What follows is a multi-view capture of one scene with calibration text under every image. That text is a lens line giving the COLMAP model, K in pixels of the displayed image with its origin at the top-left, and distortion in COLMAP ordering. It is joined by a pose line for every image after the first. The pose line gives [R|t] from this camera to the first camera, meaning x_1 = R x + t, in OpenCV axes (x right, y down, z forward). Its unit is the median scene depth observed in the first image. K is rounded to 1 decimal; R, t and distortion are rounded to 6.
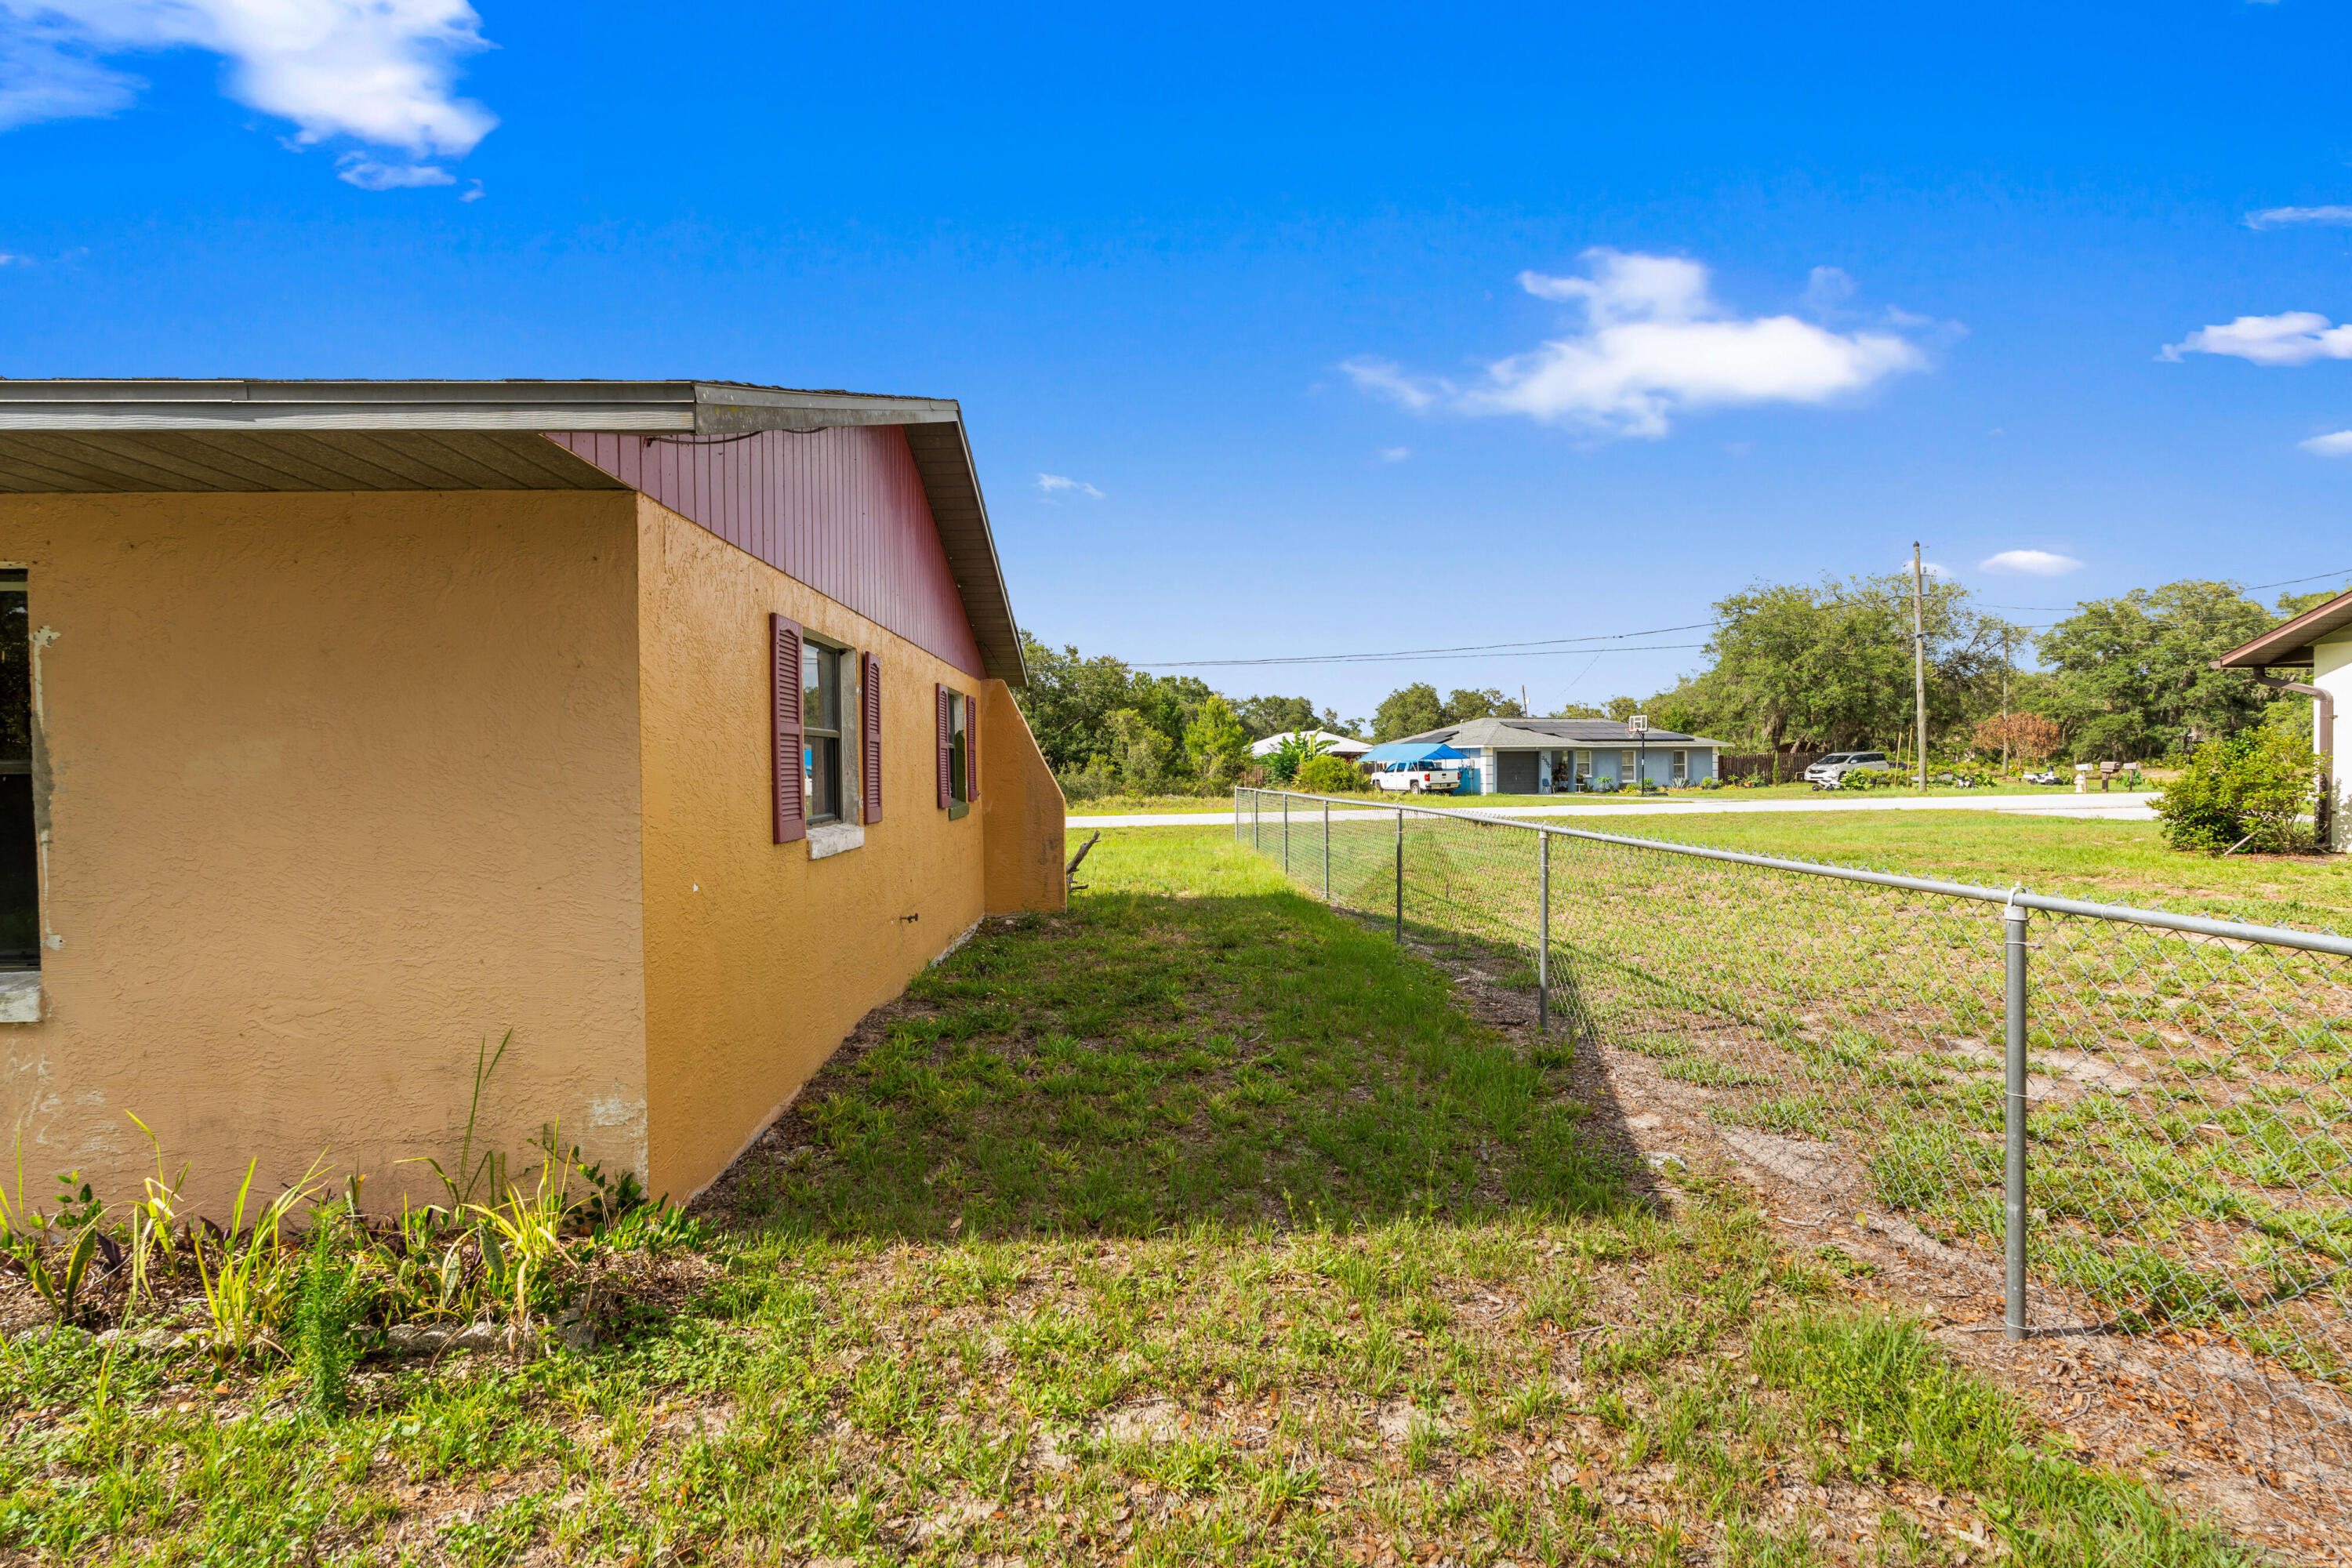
lens RADIAL K [[1047.3, 0, 1176.0], [0, 1047.3, 784.0], [0, 0, 1]] dist [-0.002293, 0.000339]
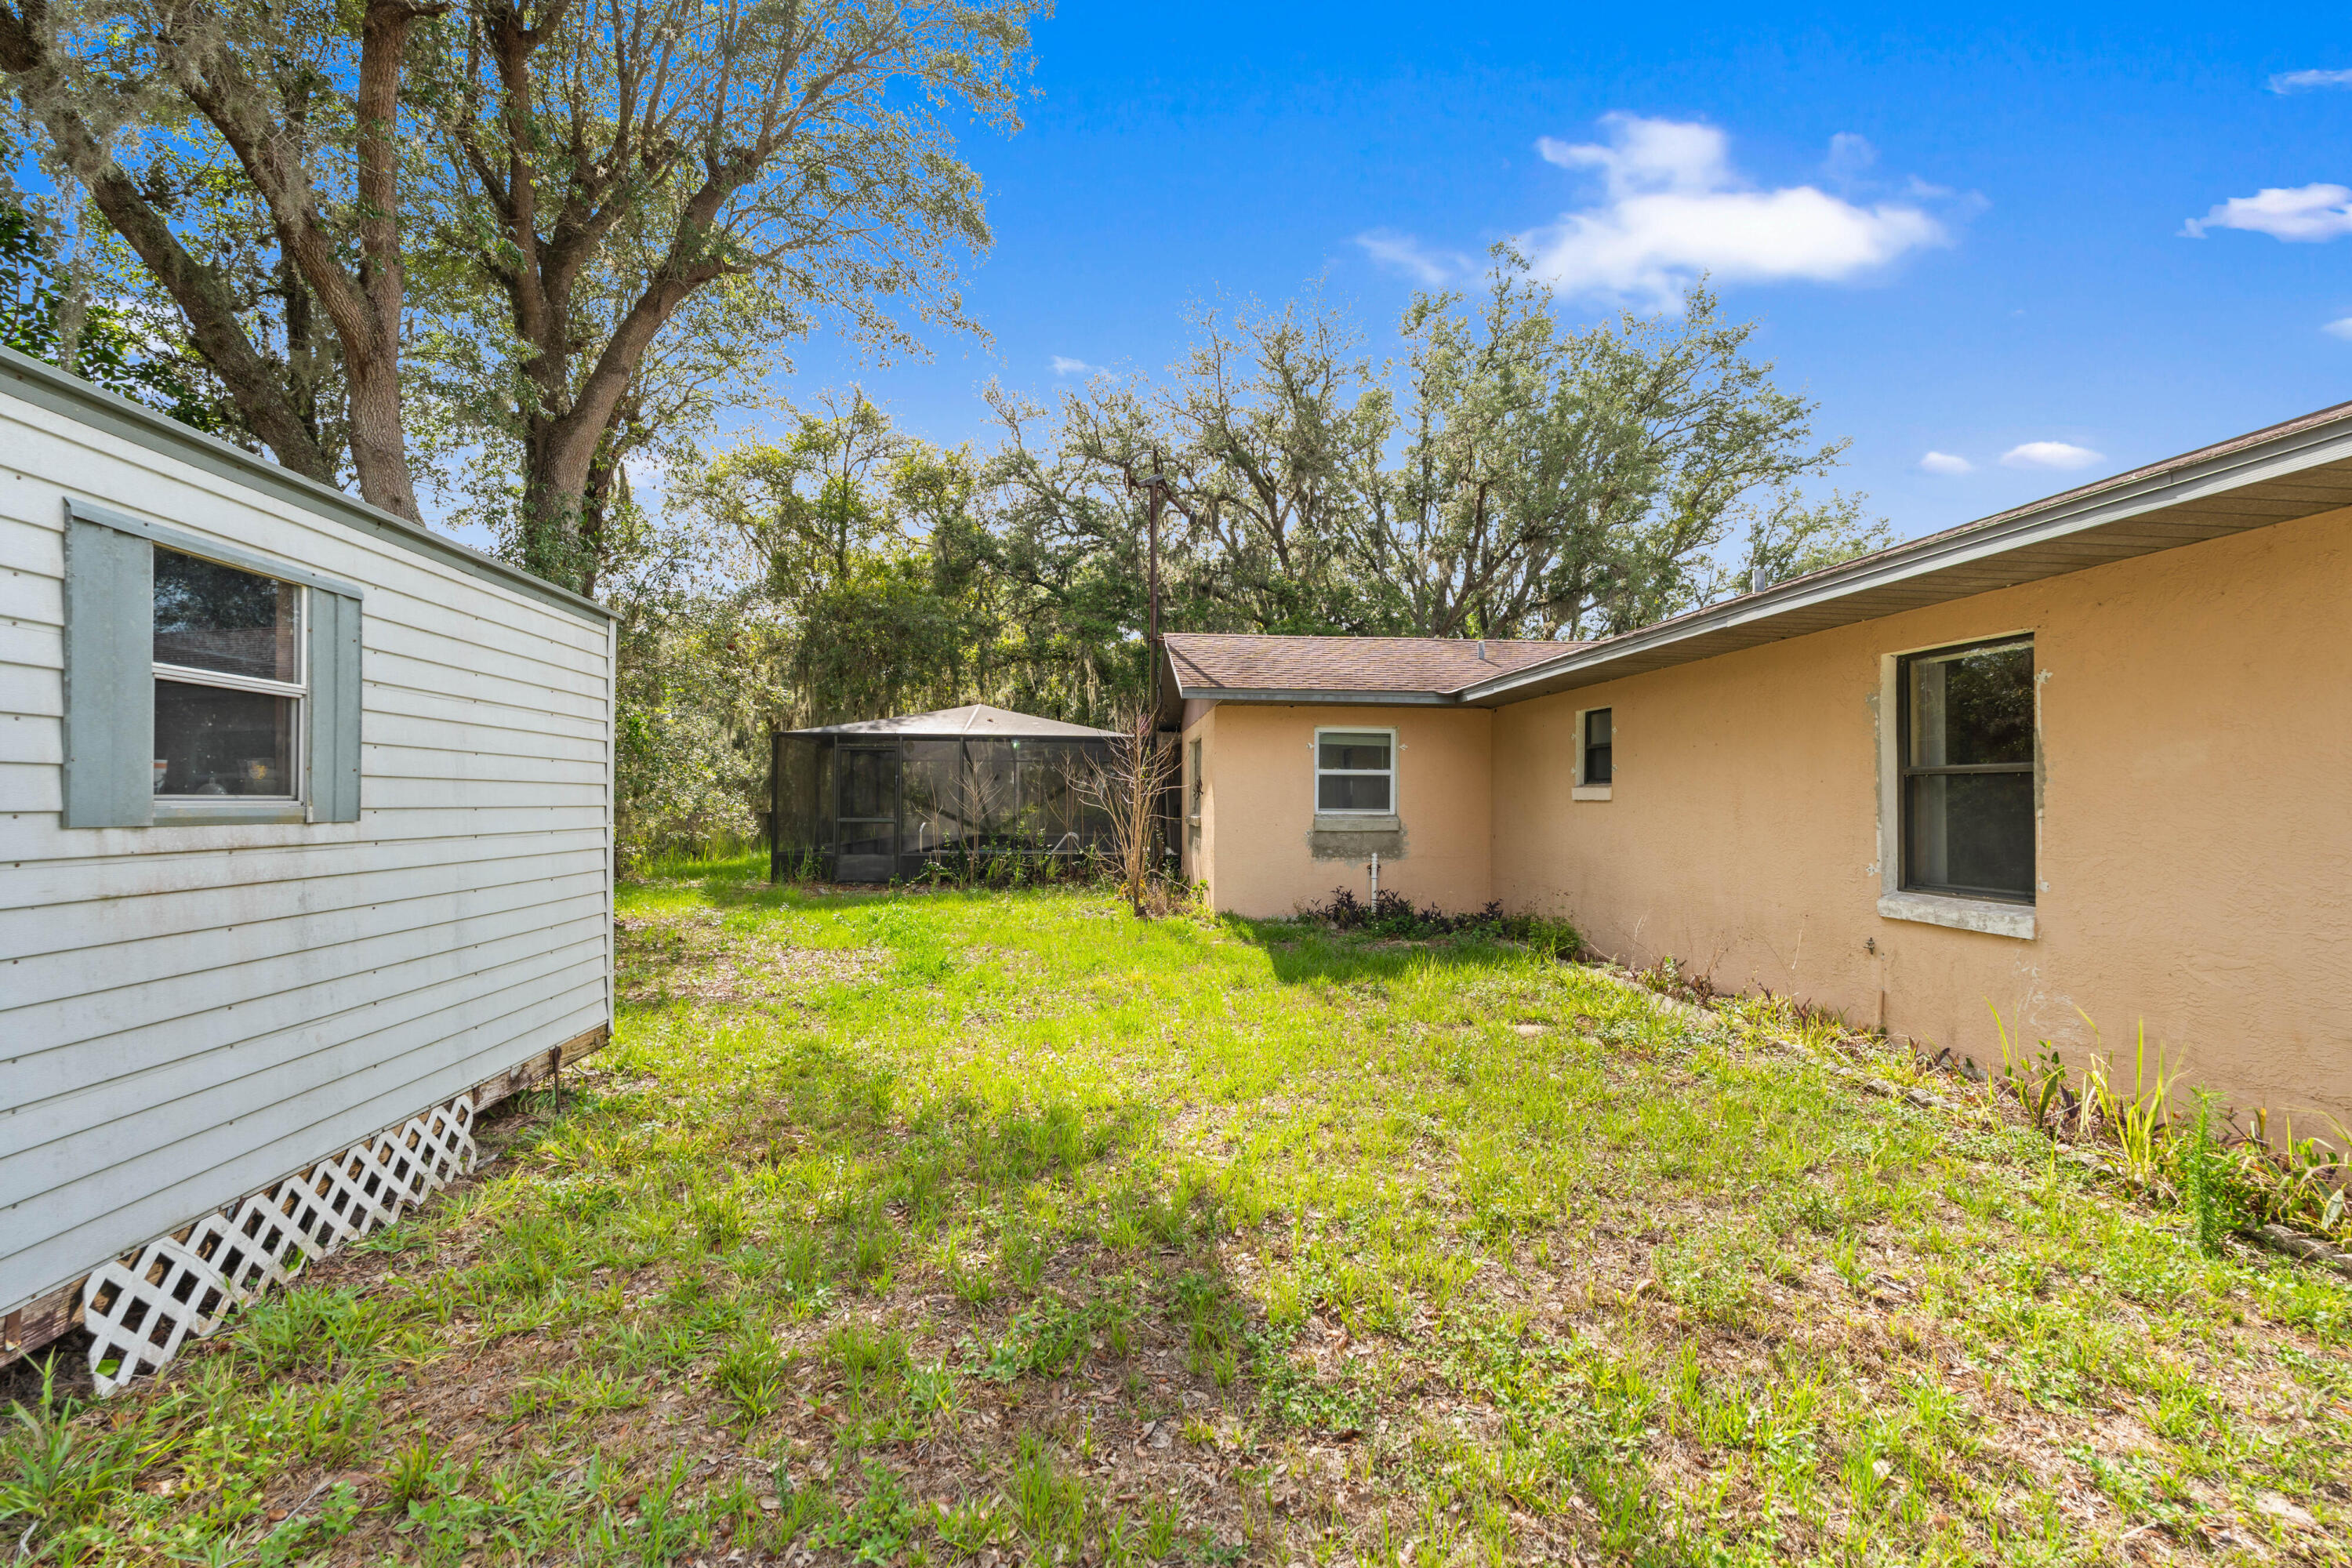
lens RADIAL K [[1047.3, 0, 1176.0], [0, 1047.3, 784.0], [0, 0, 1]] dist [-0.002293, 0.000339]
pose [[0.031167, -0.002149, -0.999512, 0.348405], [-0.028584, 0.999587, -0.003040, 0.049594], [0.999105, 0.028664, 0.031093, -0.258670]]
